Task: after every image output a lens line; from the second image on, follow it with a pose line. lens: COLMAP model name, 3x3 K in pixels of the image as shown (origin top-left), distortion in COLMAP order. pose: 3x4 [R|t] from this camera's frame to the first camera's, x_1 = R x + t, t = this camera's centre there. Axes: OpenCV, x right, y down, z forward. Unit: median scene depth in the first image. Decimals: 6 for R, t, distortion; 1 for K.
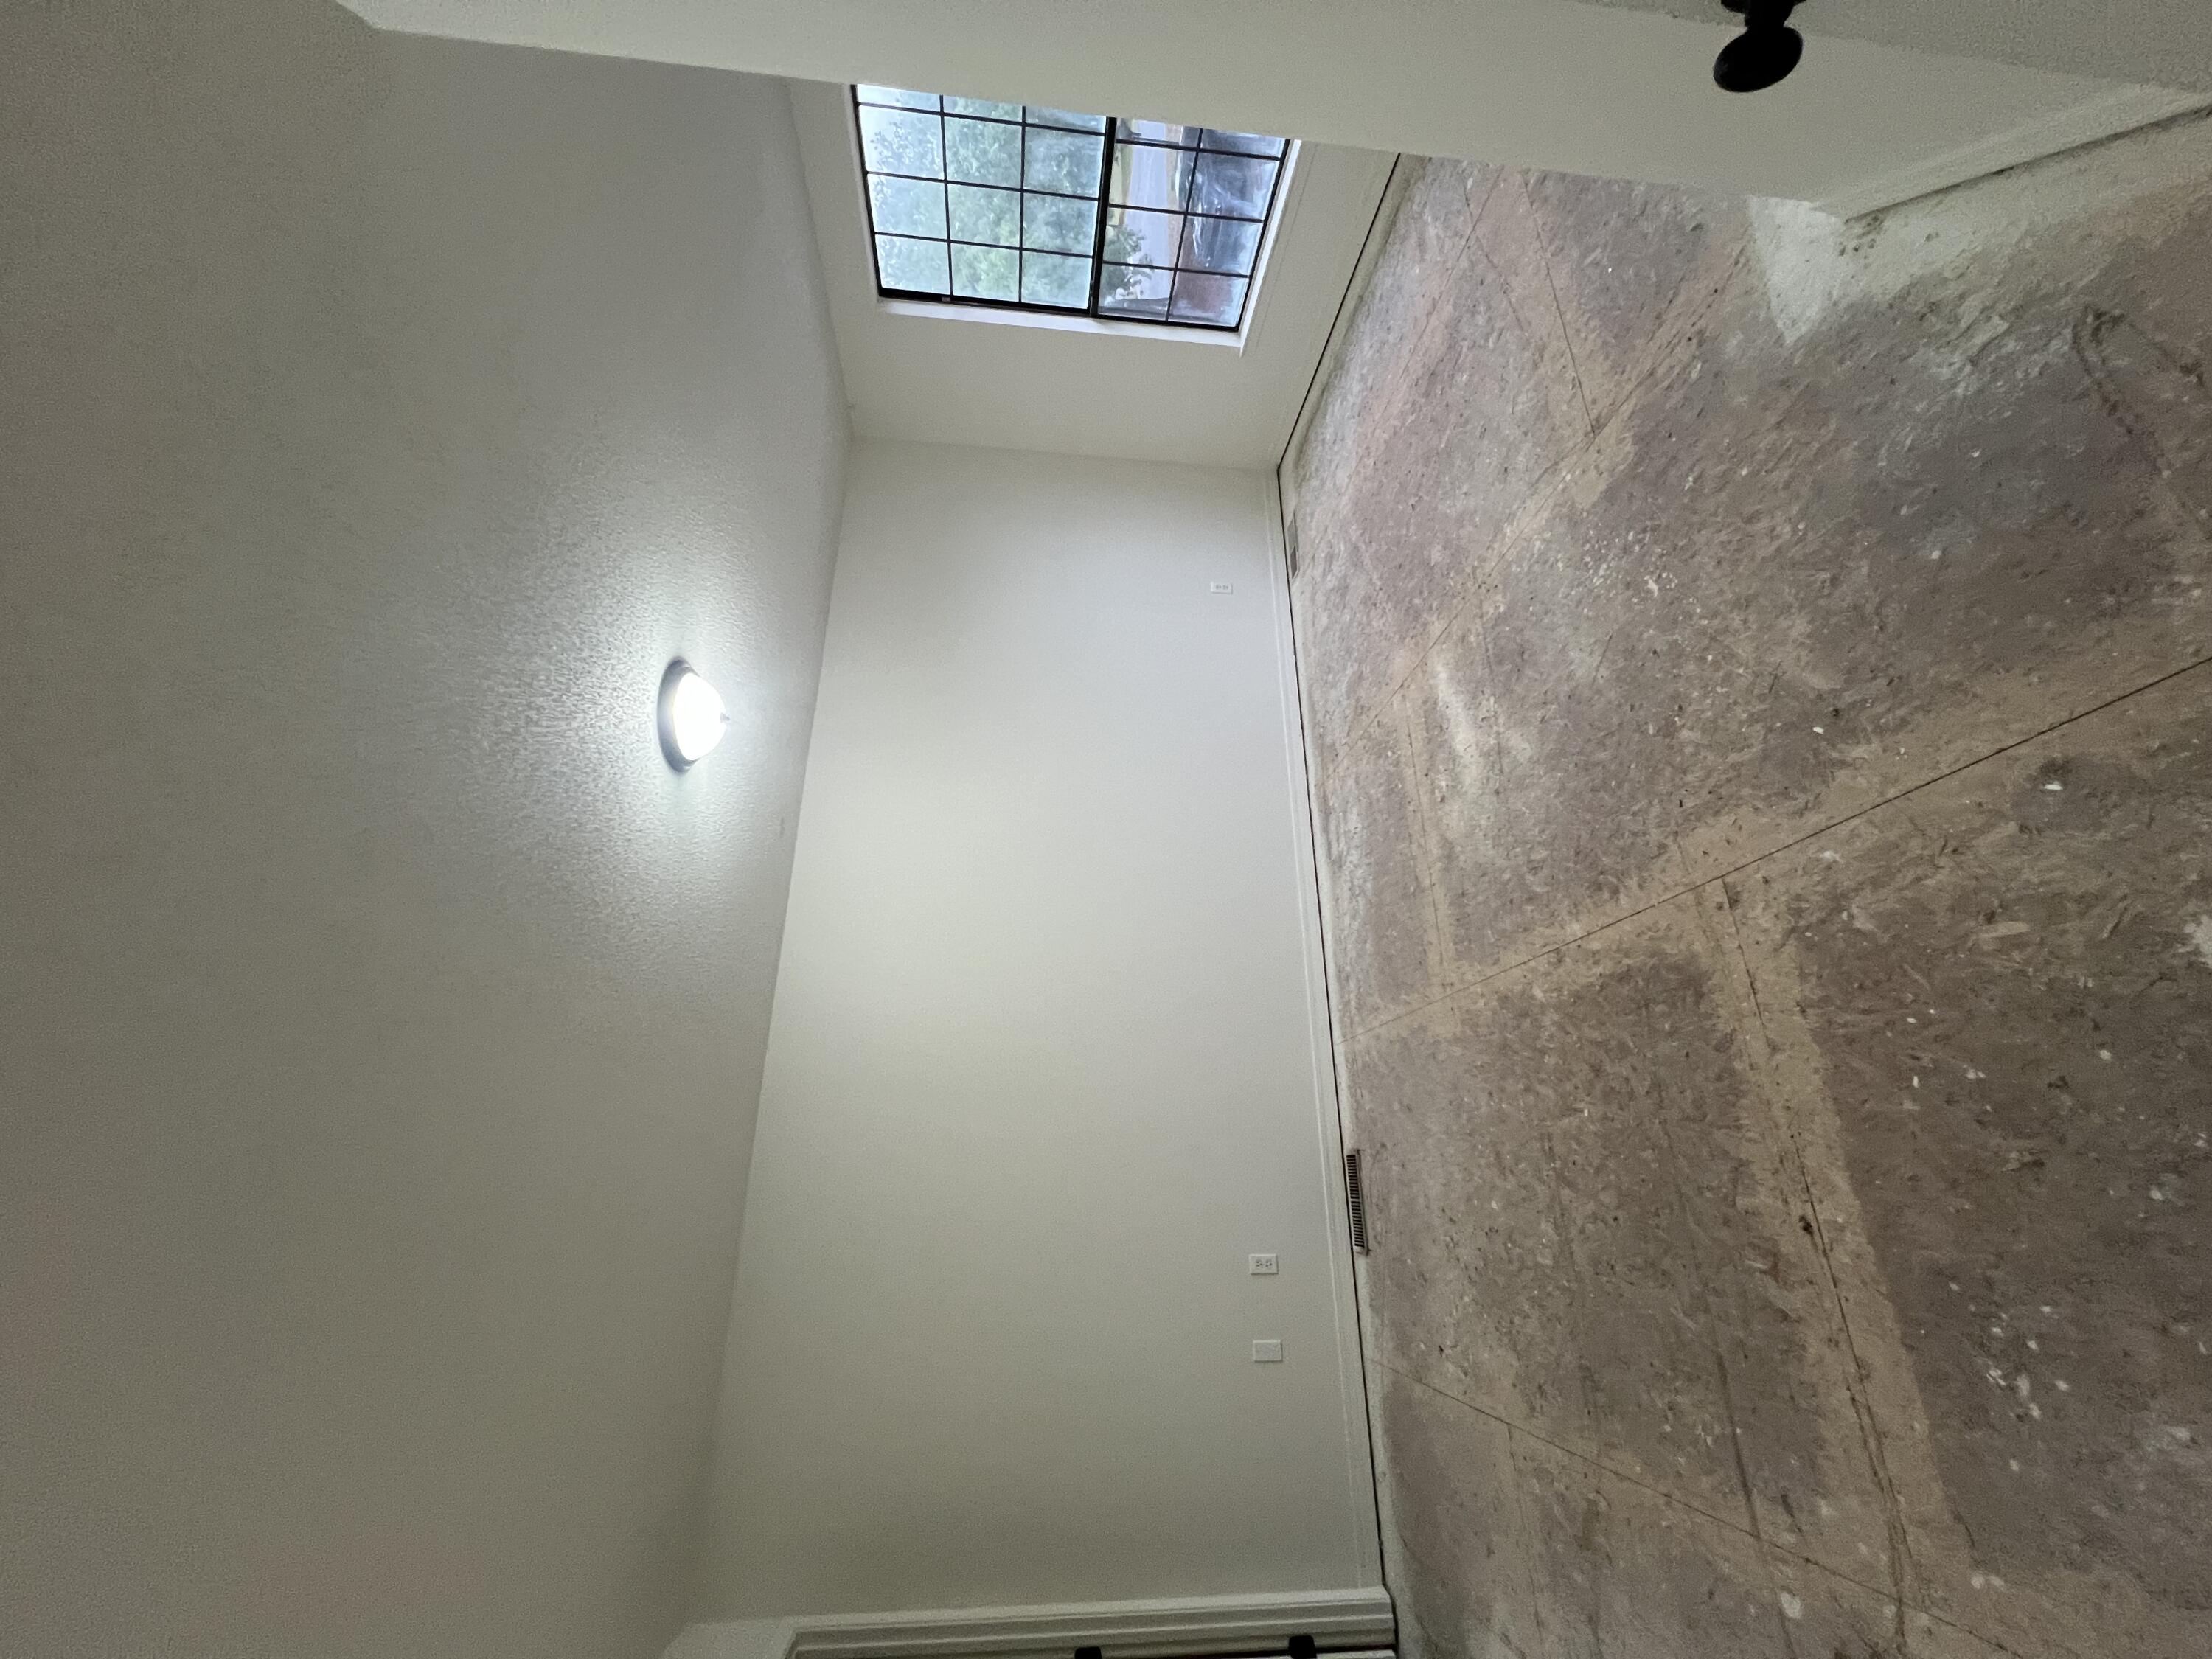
lens RADIAL K [[884.5, 0, 1107.5], [0, 884.5, 831.9], [0, 0, 1]] dist [-0.000571, 0.000061]
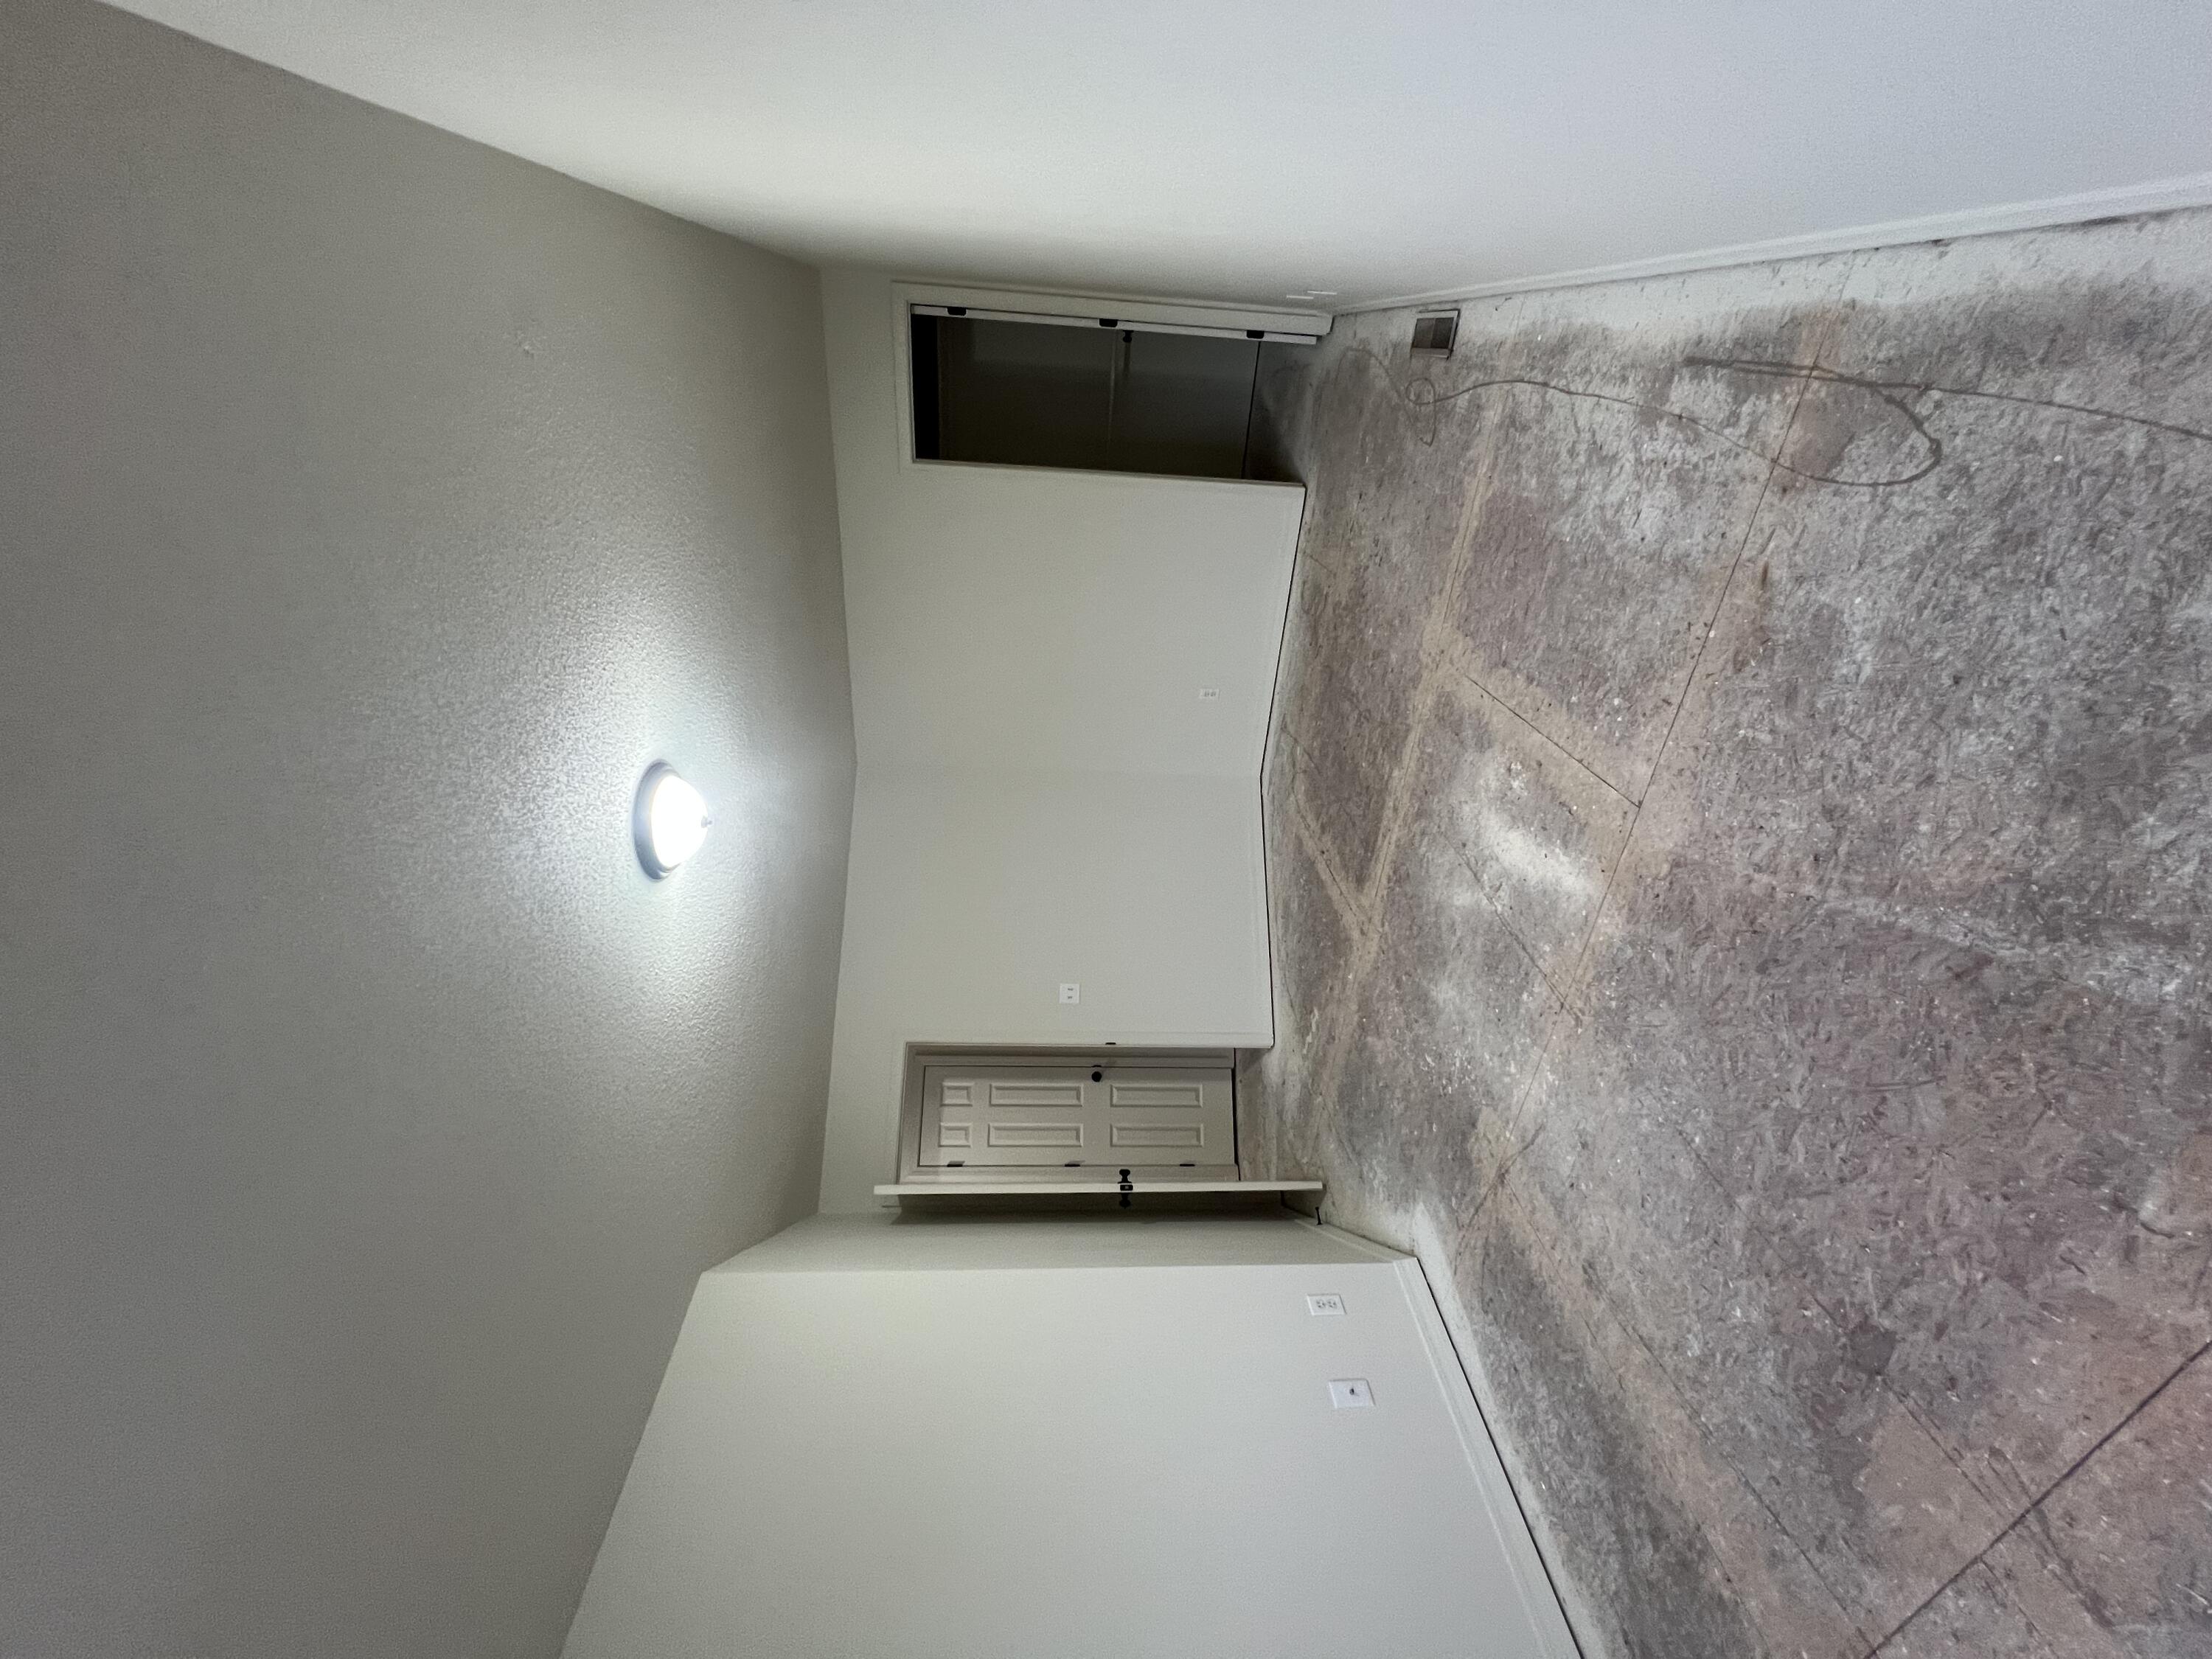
lens RADIAL K [[884.5, 0, 1107.5], [0, 884.5, 831.9], [0, 0, 1]] dist [-0.000571, 0.000061]
pose [[0.982982, 0.125183, 0.134447, -0.174743], [0.011401, -0.772032, 0.635481, -0.959724], [0.183349, -0.623134, -0.760321, 2.330681]]
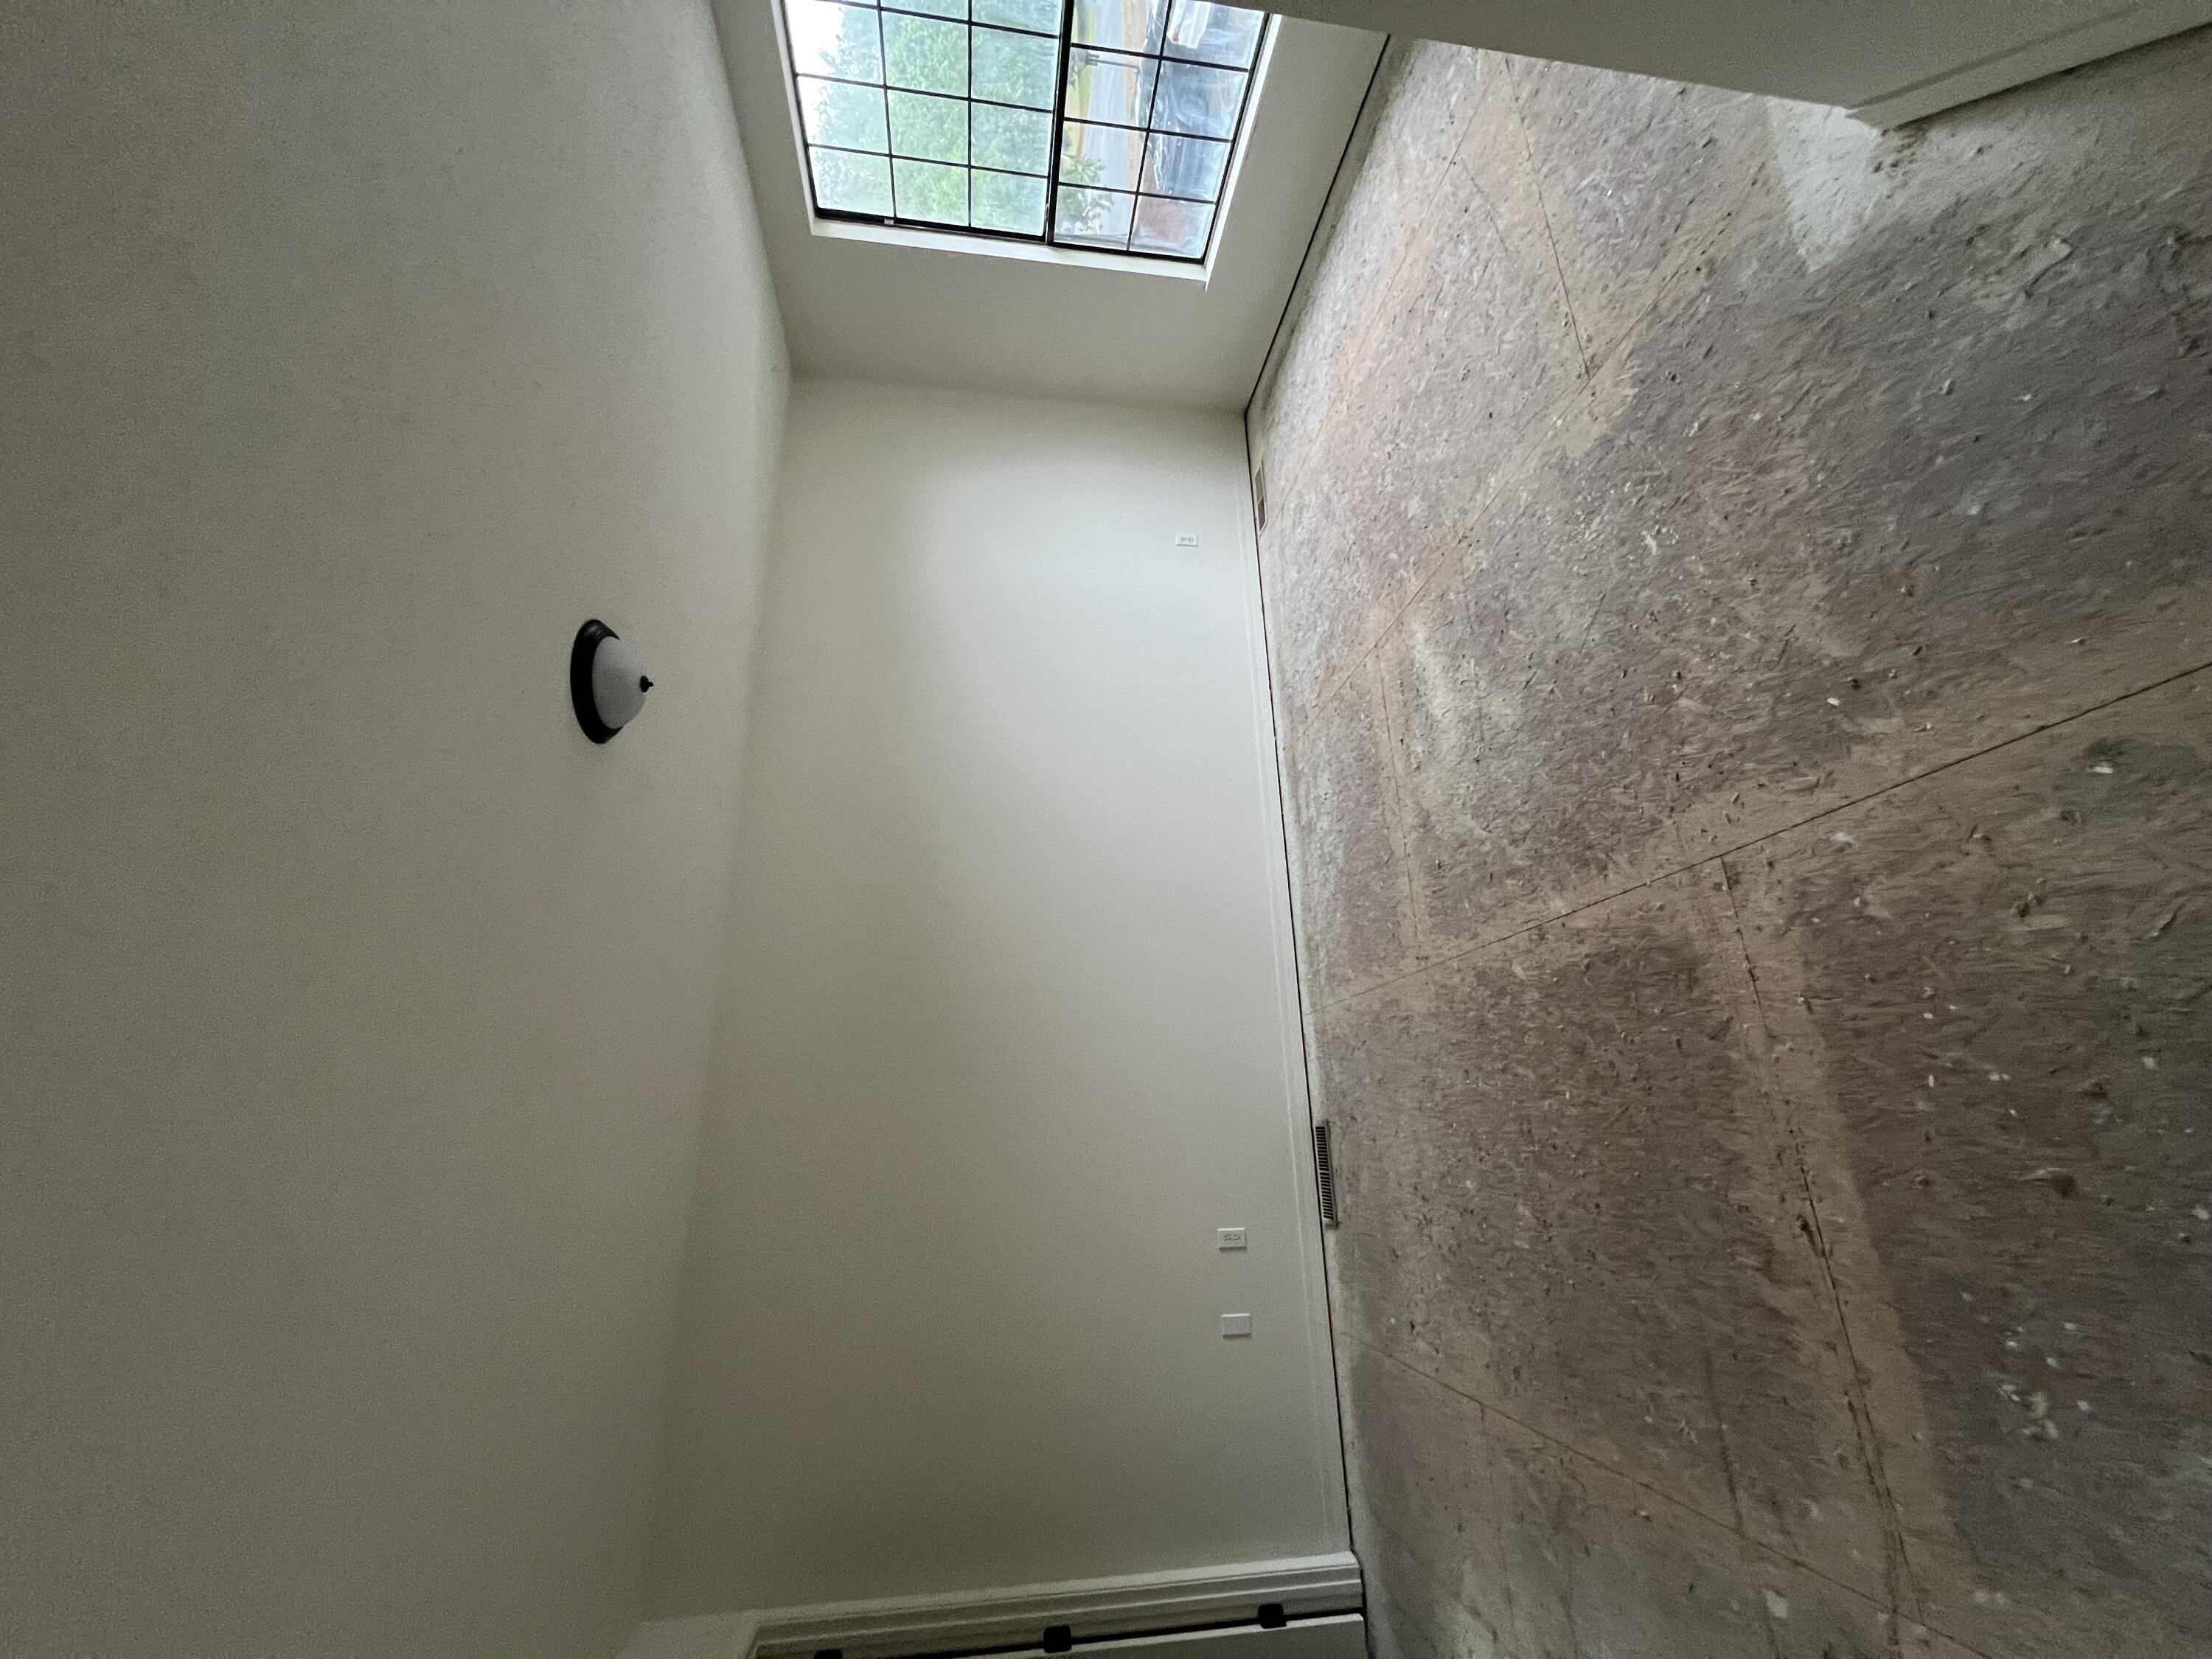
lens RADIAL K [[884.5, 0, 1107.5], [0, 884.5, 831.9], [0, 0, 1]] dist [-0.000571, 0.000061]
pose [[0.999109, -0.009058, 0.041220, 0.002539], [0.006937, 0.998658, 0.051316, -0.024737], [-0.041629, -0.050985, 0.997831, 0.077955]]
